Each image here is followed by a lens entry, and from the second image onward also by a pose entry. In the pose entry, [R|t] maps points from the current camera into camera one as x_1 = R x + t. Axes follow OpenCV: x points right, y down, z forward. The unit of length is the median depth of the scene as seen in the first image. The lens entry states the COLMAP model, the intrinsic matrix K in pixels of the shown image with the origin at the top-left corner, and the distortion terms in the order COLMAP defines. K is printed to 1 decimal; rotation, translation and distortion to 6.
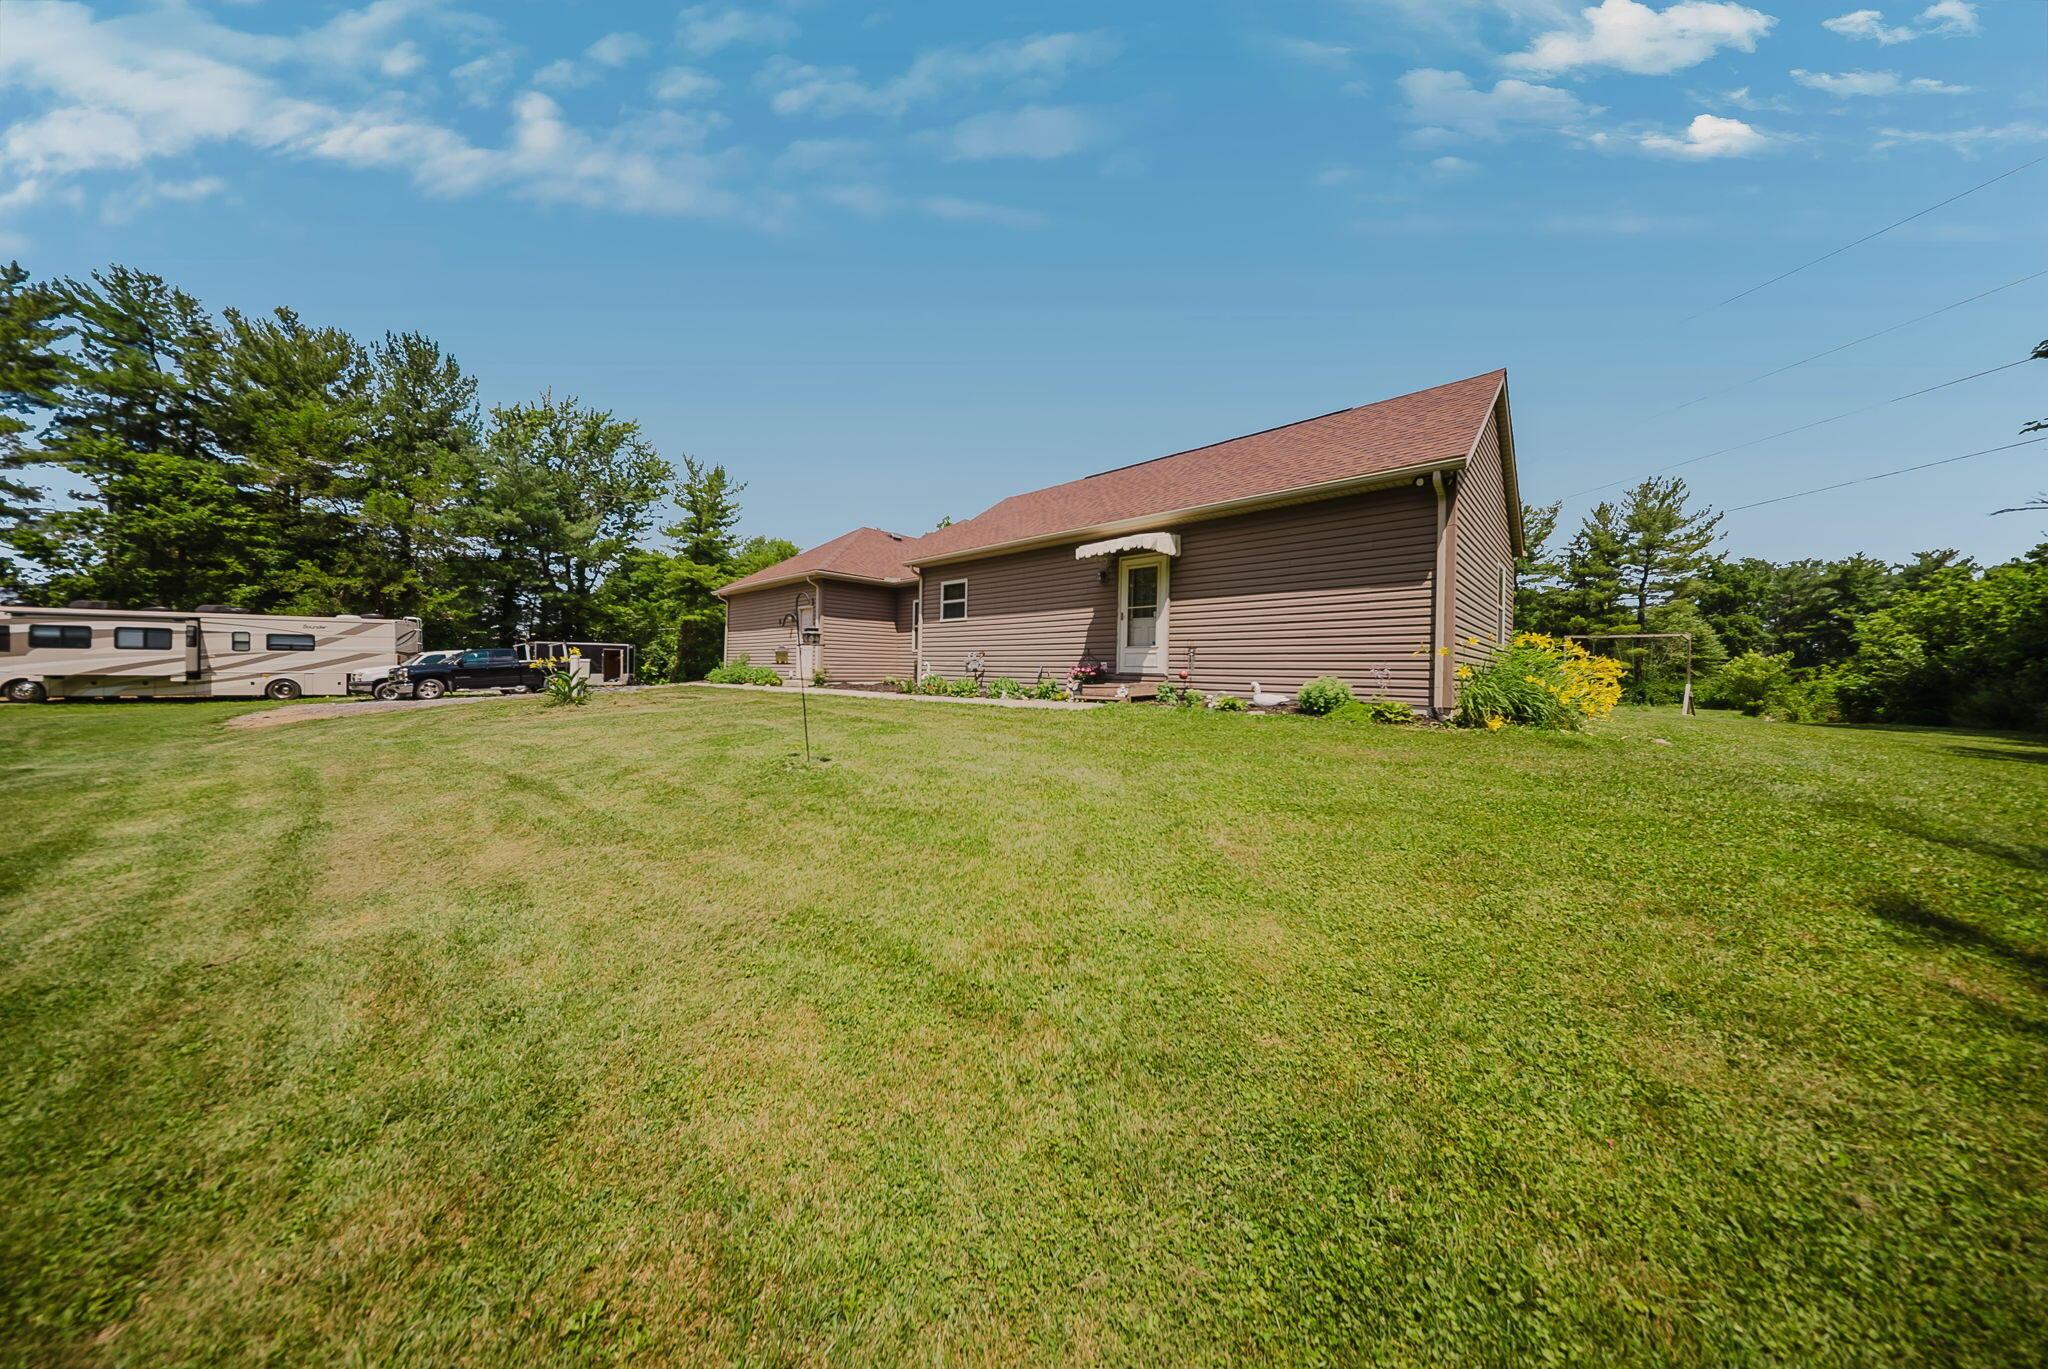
lens RADIAL K [[610.7, 0, 1017.0], [0, 610.7, 671.9], [0, 0, 1]] dist [0.000485, -0.002259]
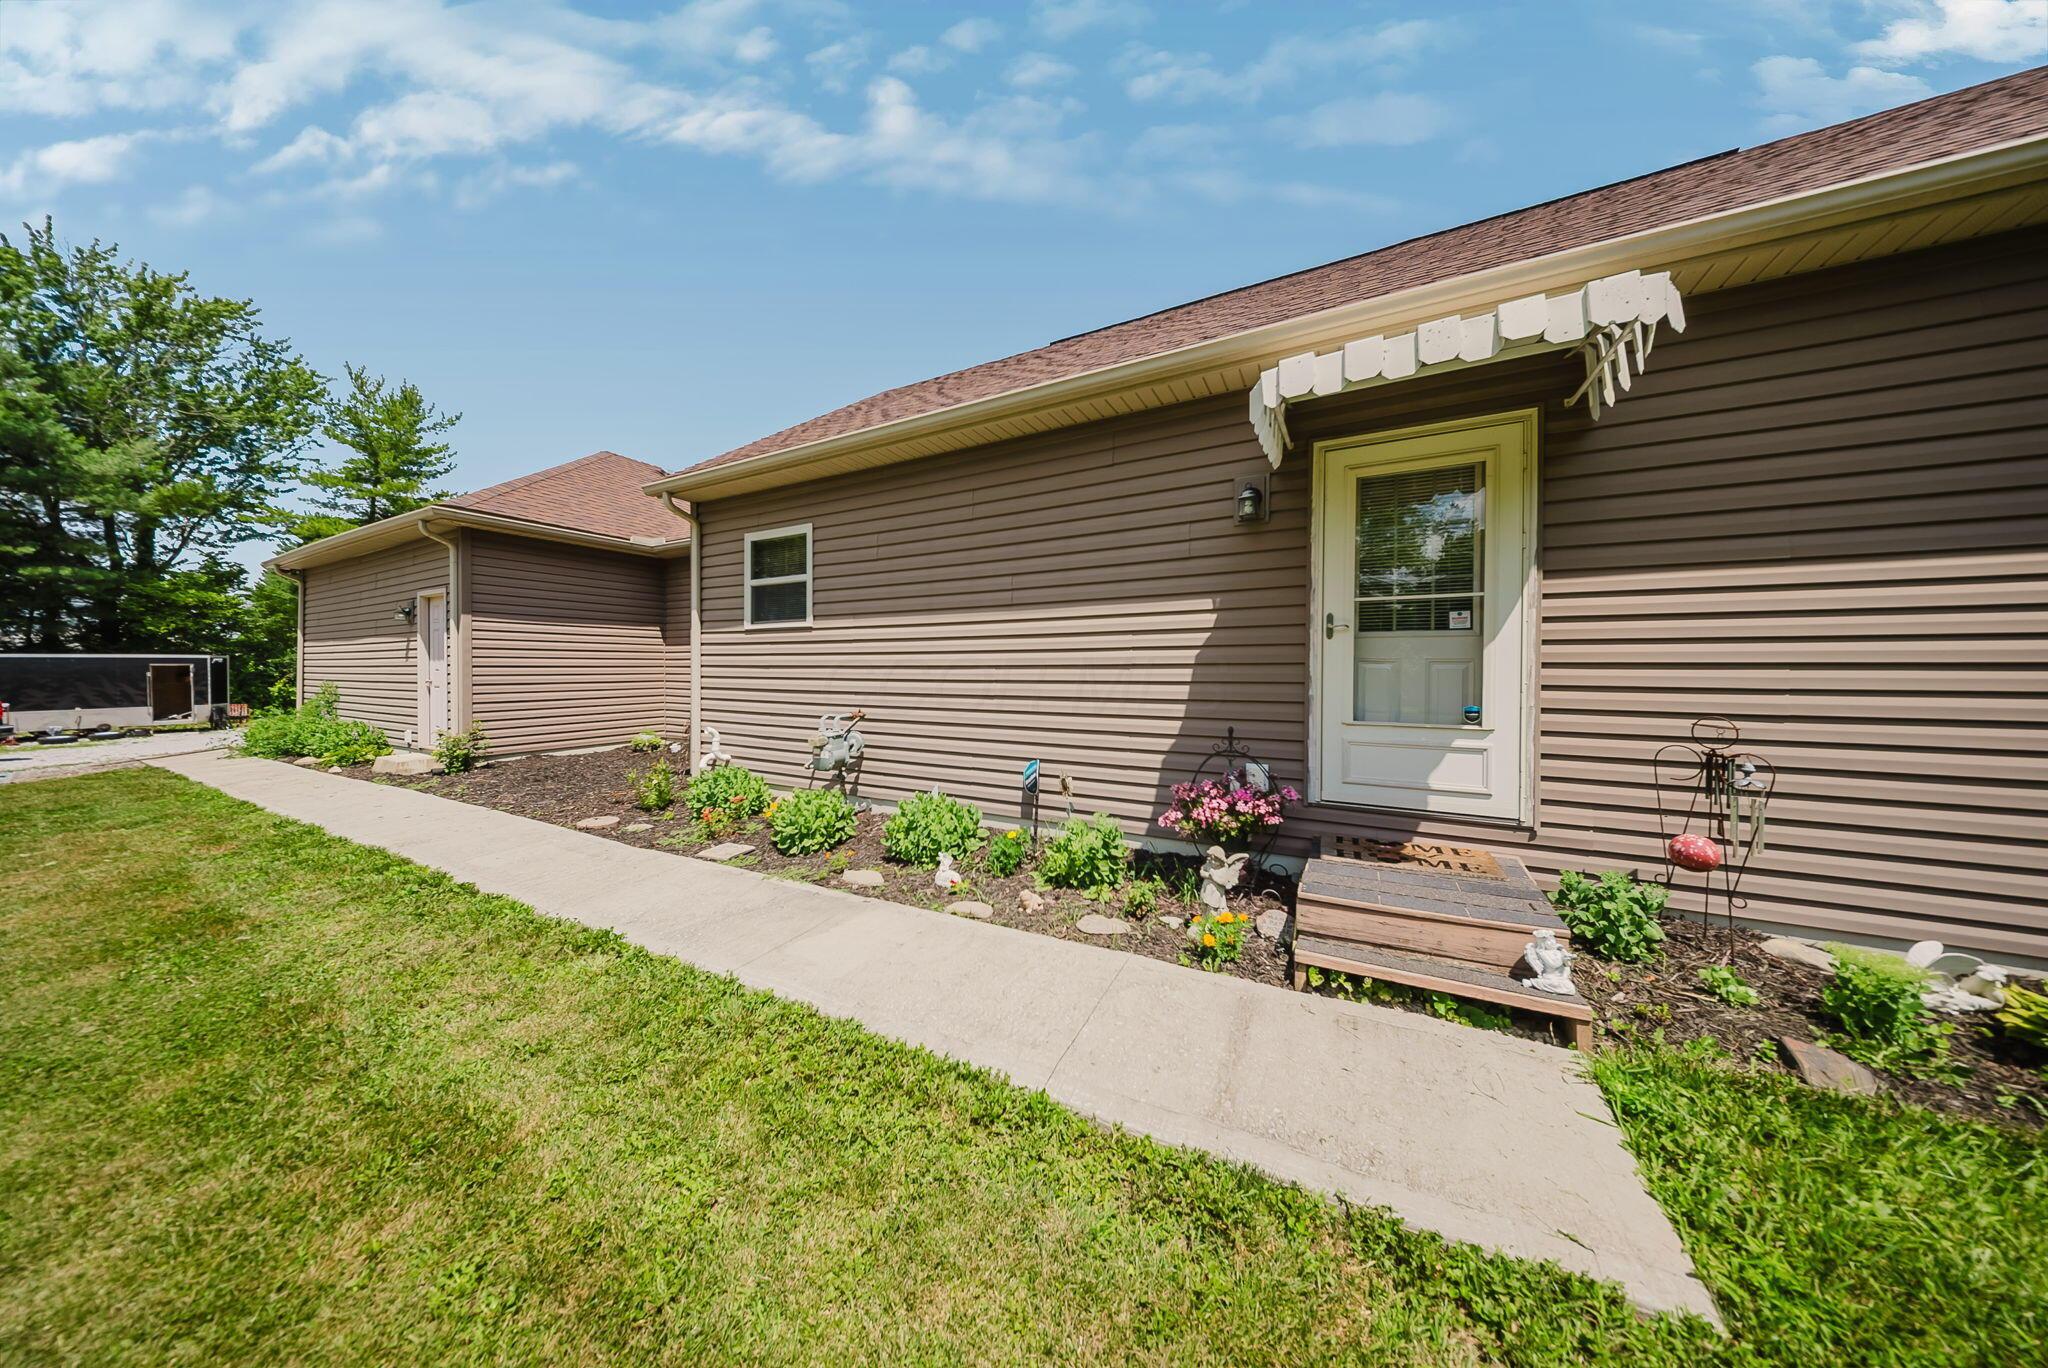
lens RADIAL K [[610.7, 0, 1017.0], [0, 610.7, 671.4], [0, 0, 1]] dist [0.000485, -0.002259]
pose [[0.967076, -0.019571, 0.253733, -0.028052], [0.017510, 0.999793, 0.010379, -0.029637], [-0.253884, -0.005594, 0.967219, 0.296151]]
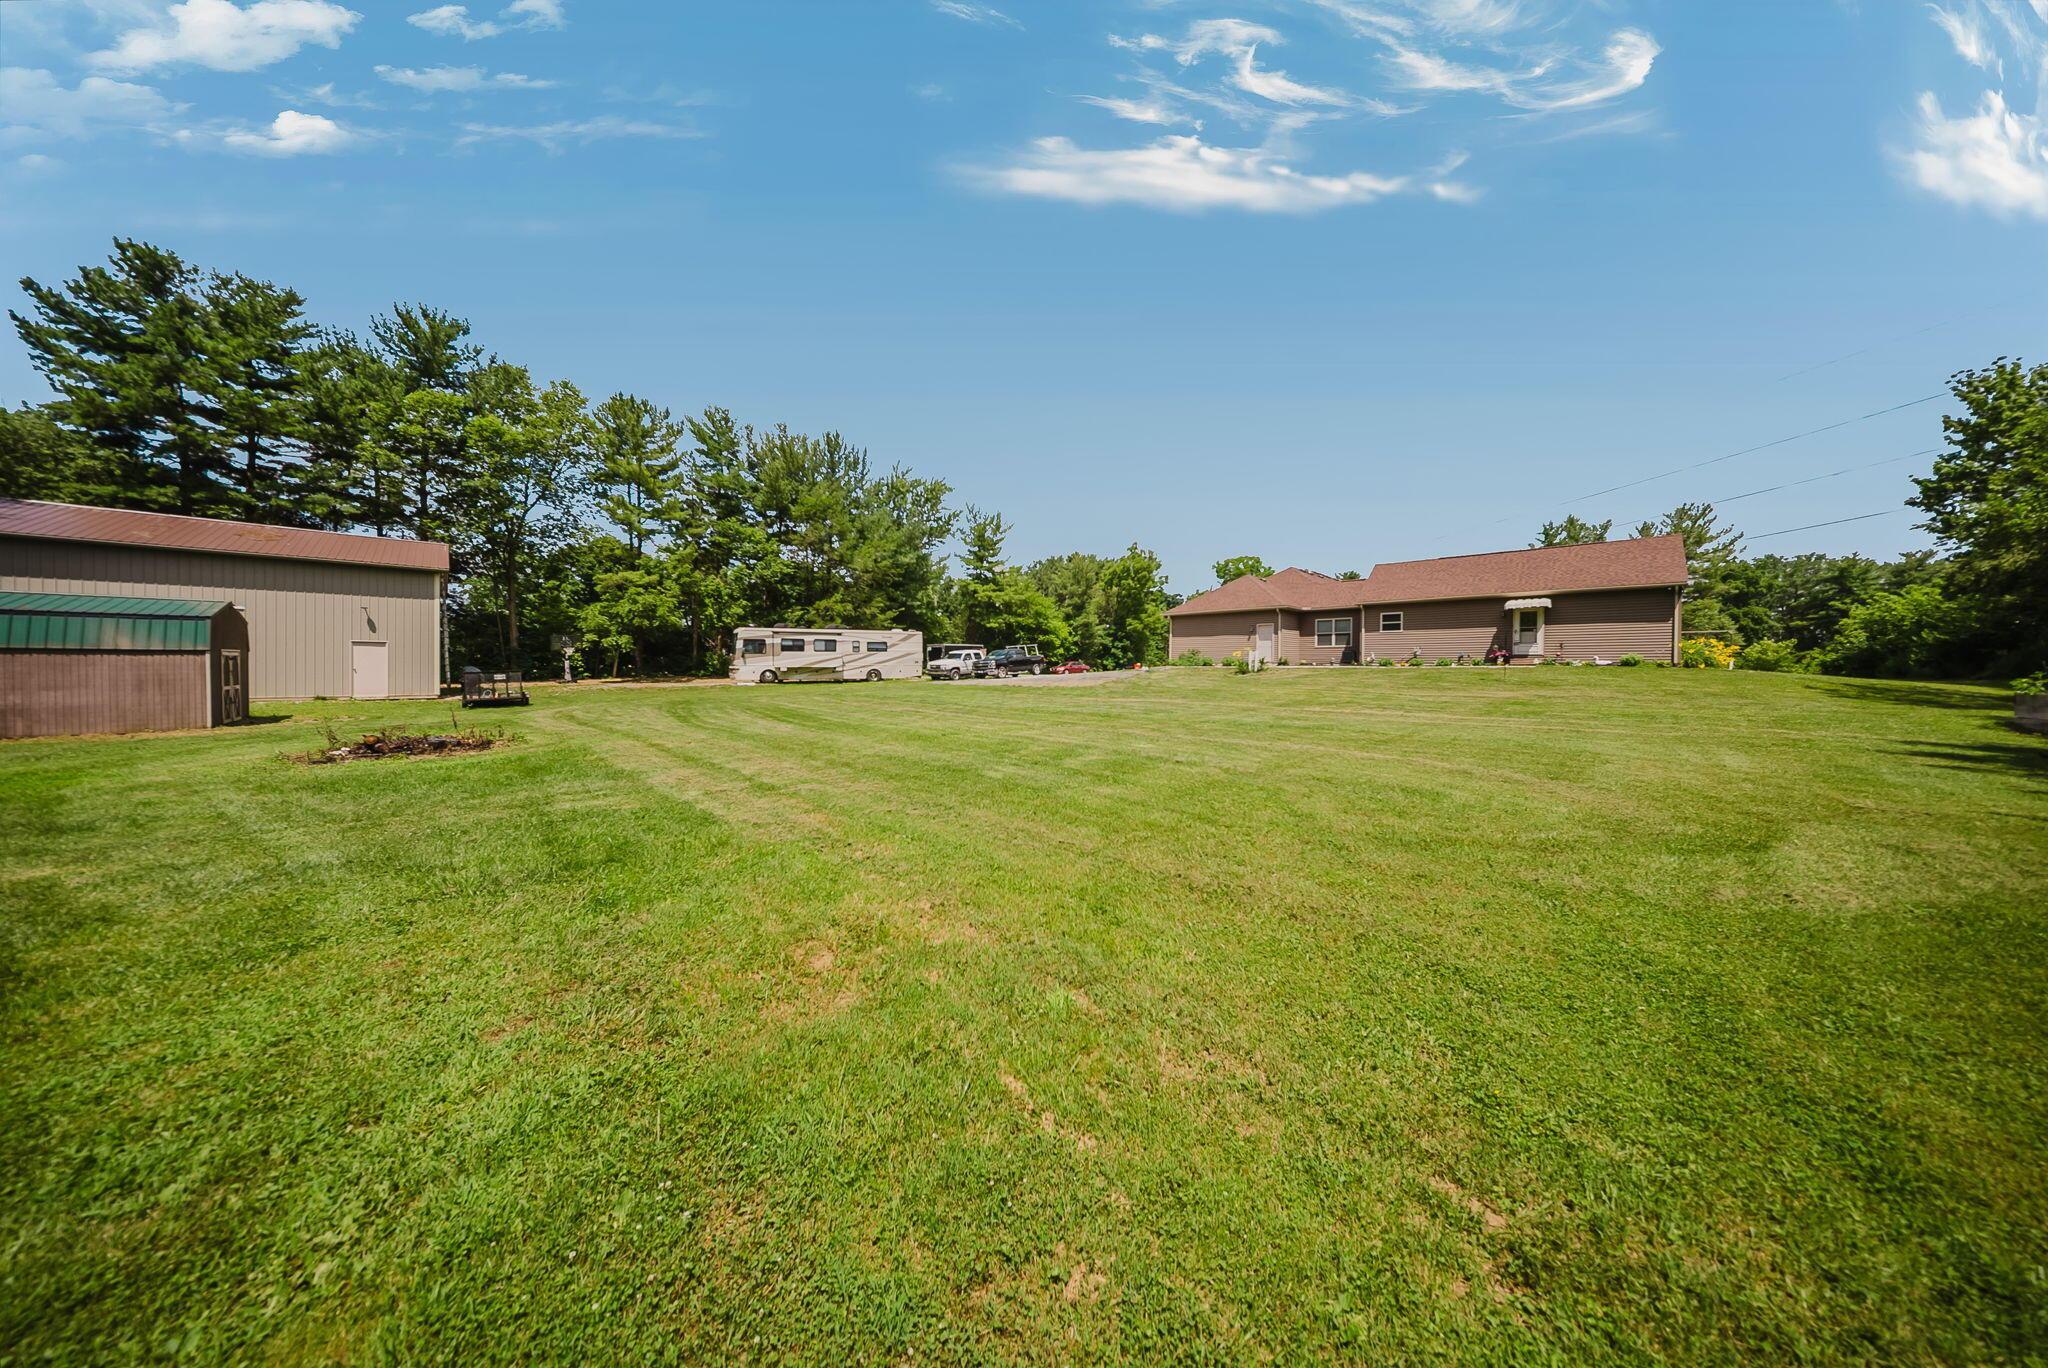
lens RADIAL K [[610.7, 0, 1017.0], [0, 610.7, 671.4], [0, 0, 1]] dist [0.000485, -0.002259]
pose [[0.999904, -0.013239, -0.004120, -0.723458], [0.013269, 0.999885, 0.007389, 0.009783], [0.004022, -0.007443, 0.999964, -0.572897]]
